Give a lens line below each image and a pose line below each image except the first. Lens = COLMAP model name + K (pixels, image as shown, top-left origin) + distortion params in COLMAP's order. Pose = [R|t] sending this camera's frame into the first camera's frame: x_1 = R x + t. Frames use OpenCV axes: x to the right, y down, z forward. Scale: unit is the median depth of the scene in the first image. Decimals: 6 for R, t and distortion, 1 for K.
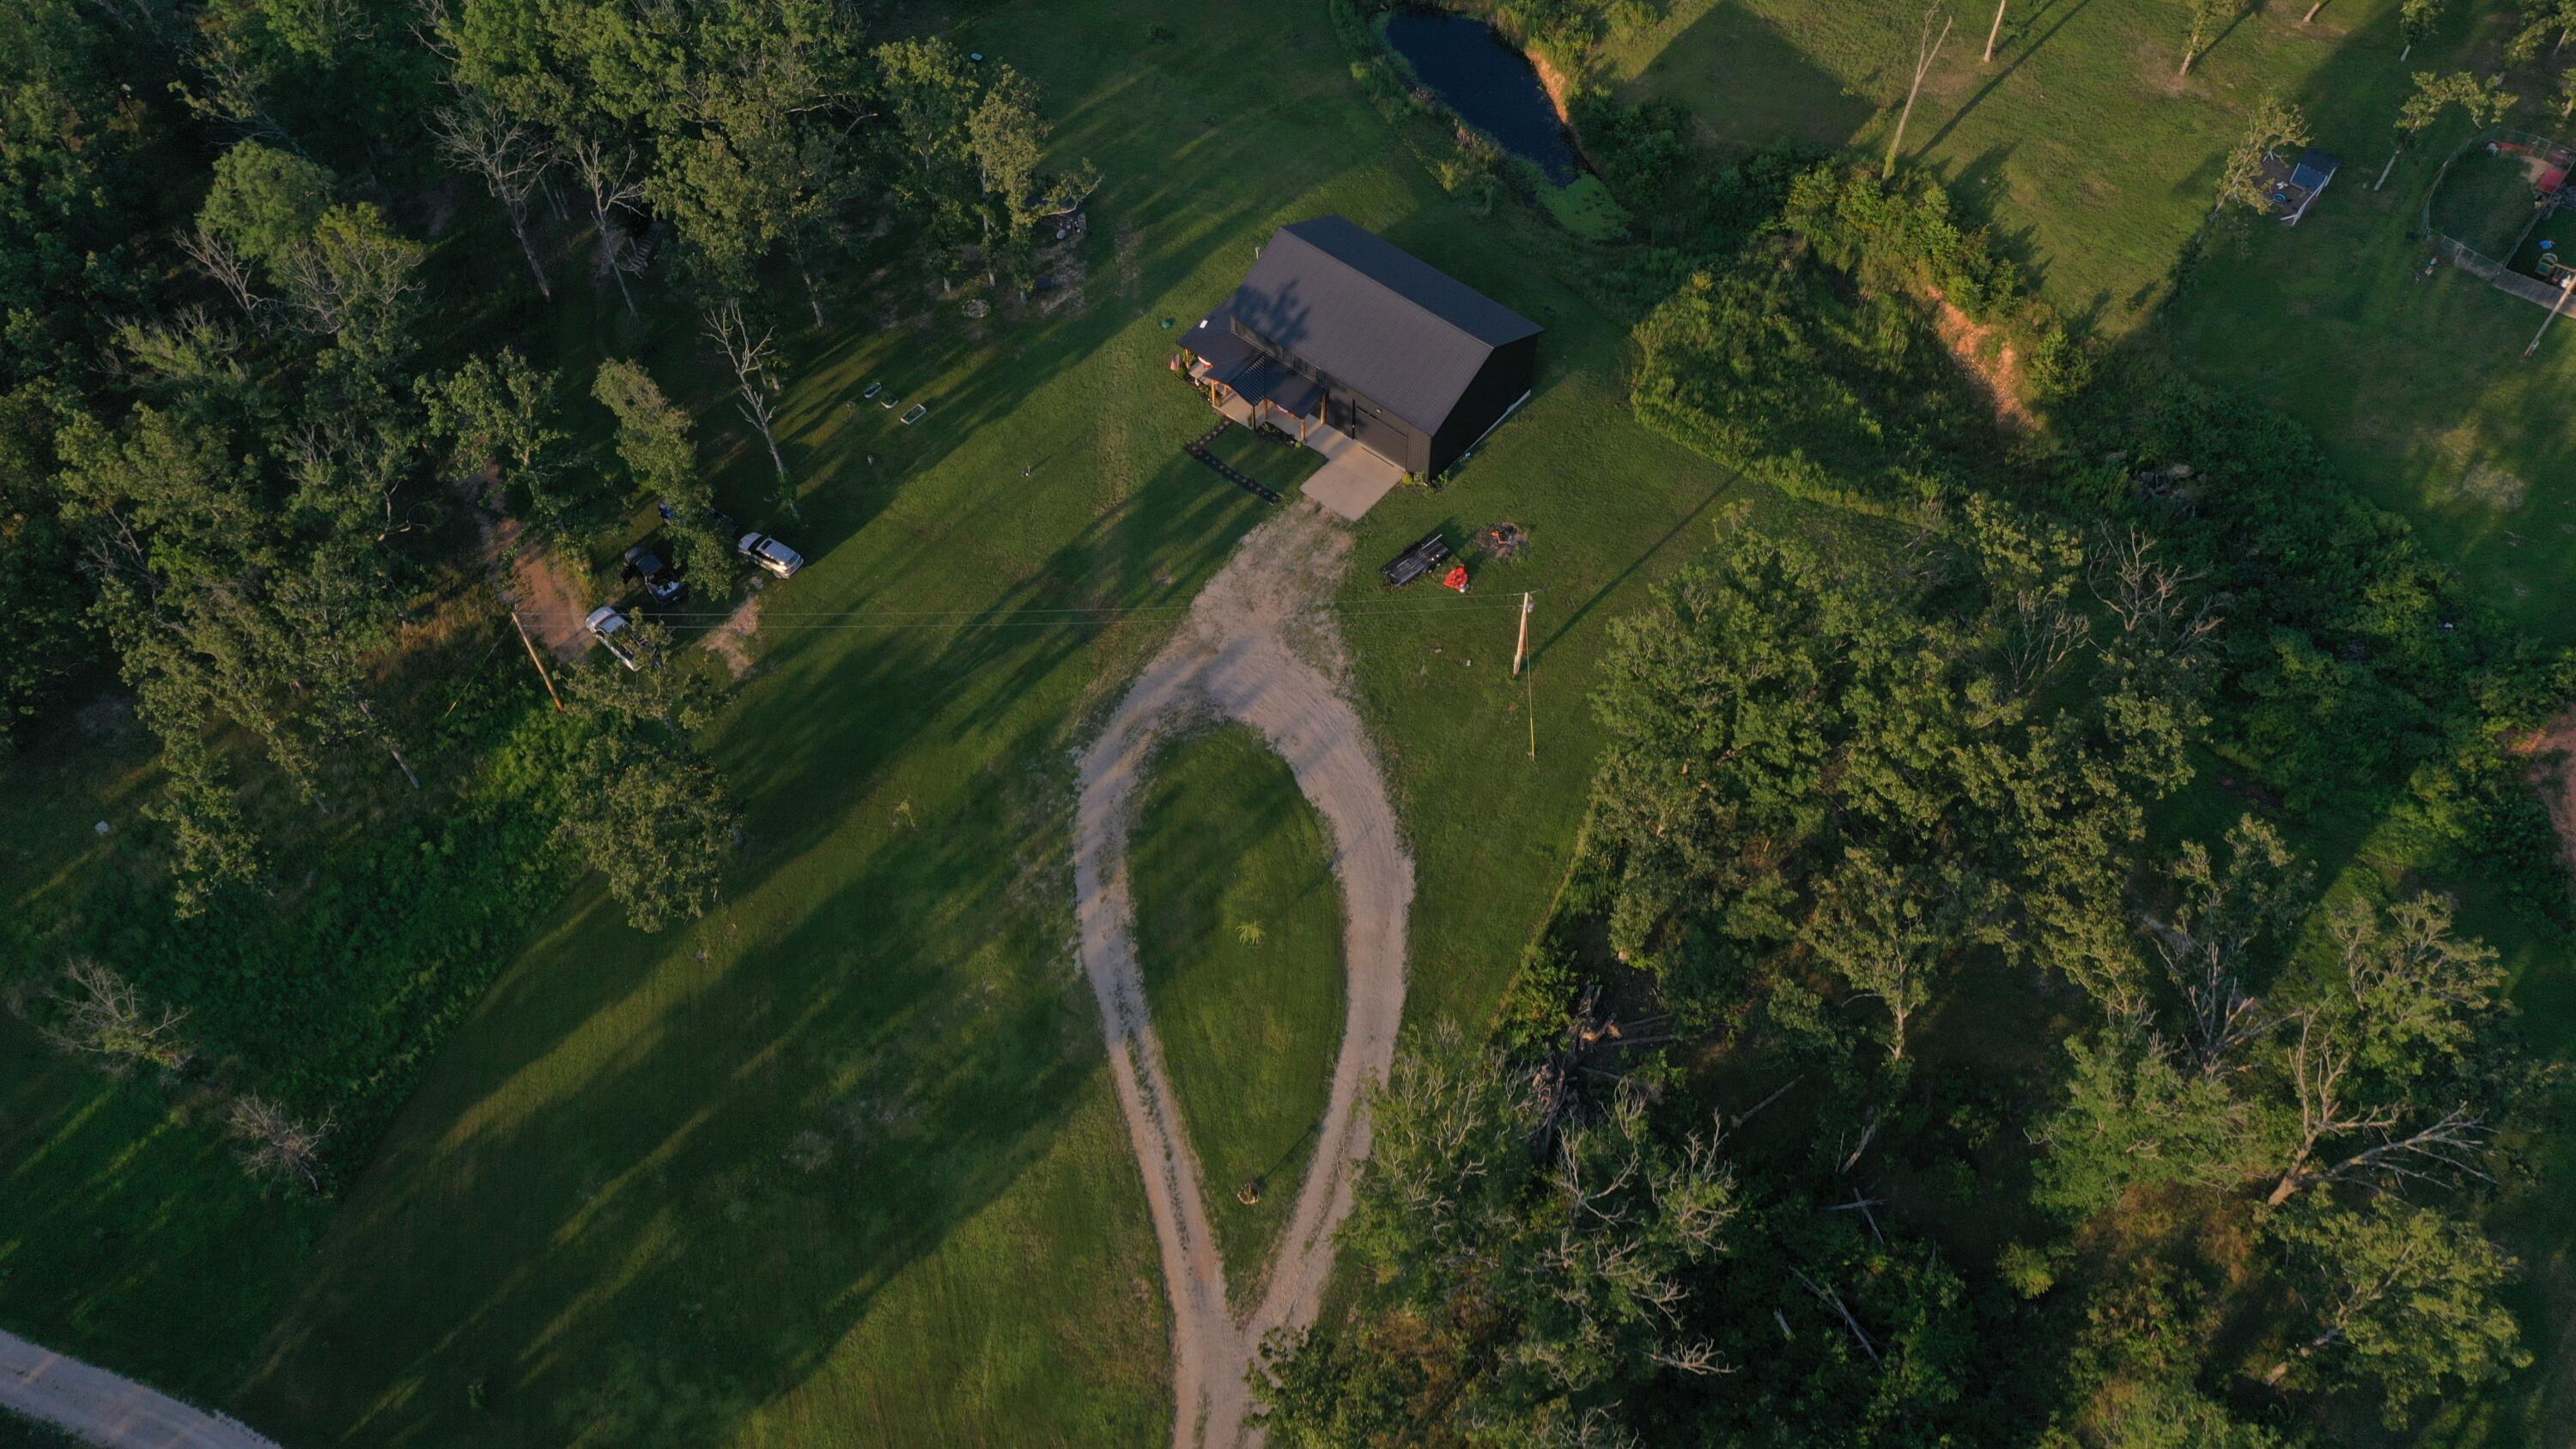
lens RADIAL K [[2023.4, 0, 1288.9], [0, 2023.4, 736.1], [0, 0, 1]] dist [-0.002277, 0.000855]
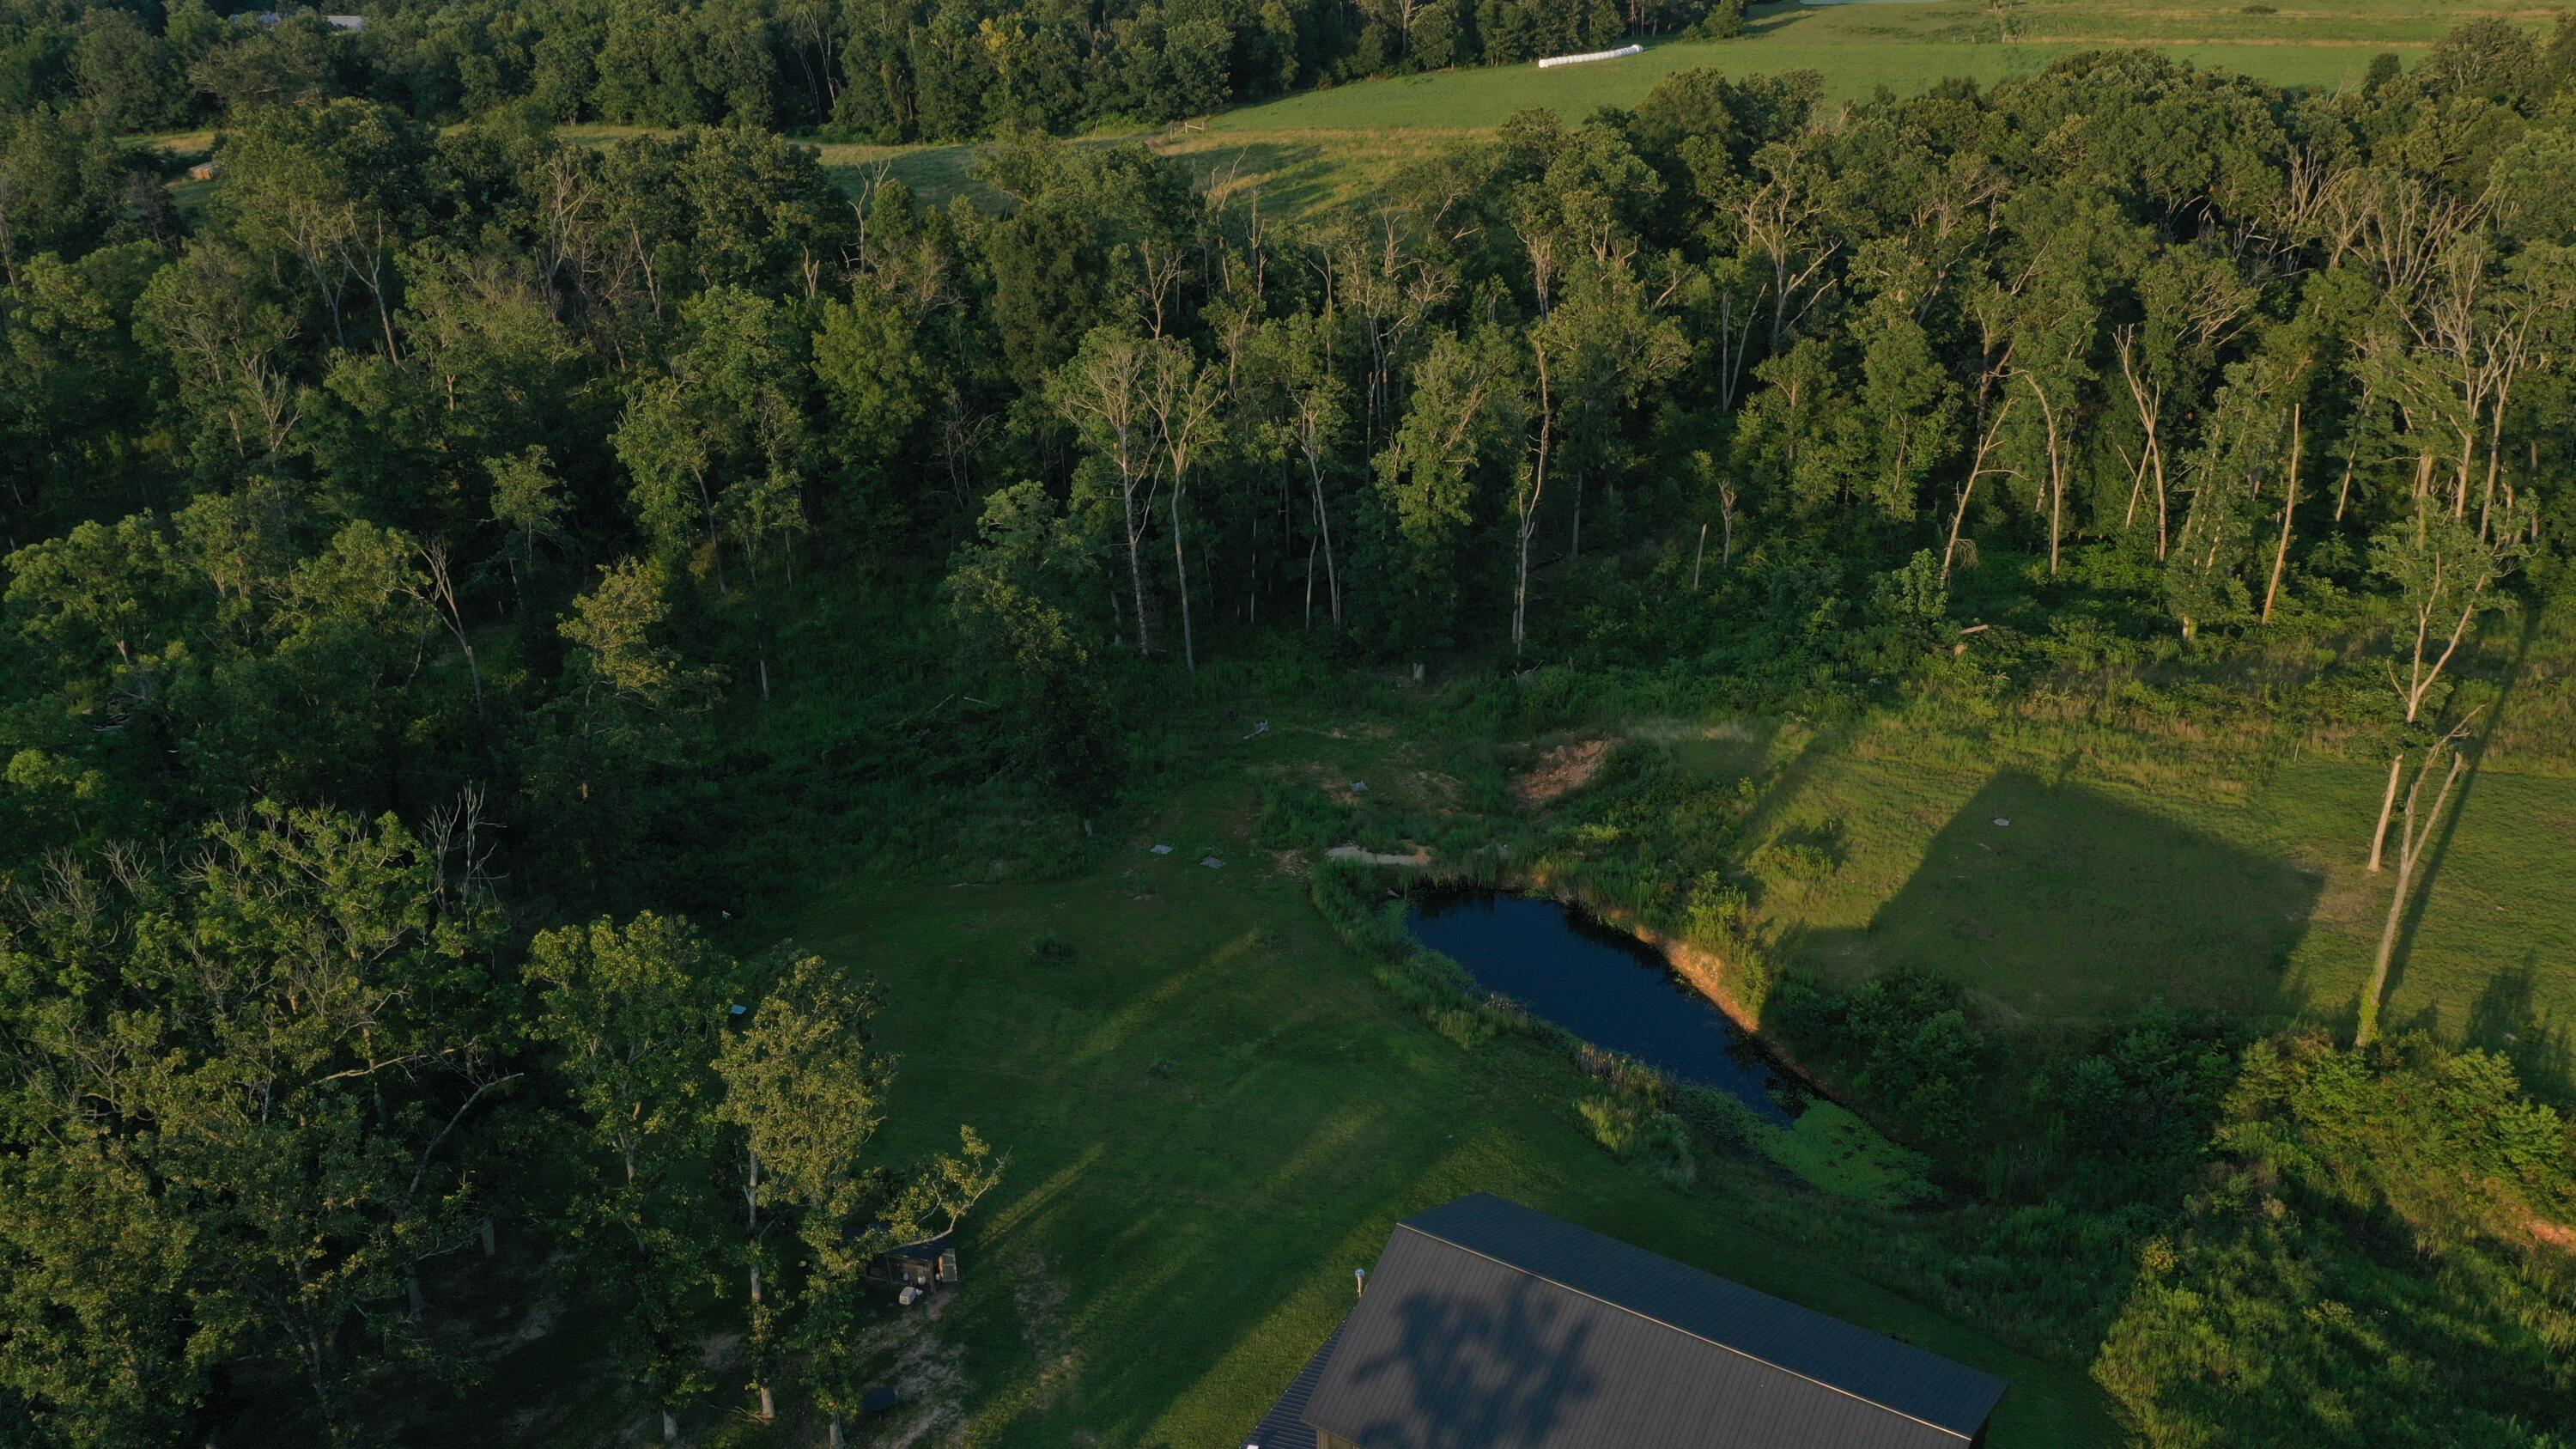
lens RADIAL K [[2023.4, 0, 1288.9], [0, 2023.4, 736.1], [0, 0, 1]] dist [-0.002277, 0.000855]
pose [[0.988775, -0.069867, 0.132068, -0.080163], [0.125989, 0.865037, -0.485631, -0.119008], [-0.080314, 0.496819, 0.864130, 0.517818]]
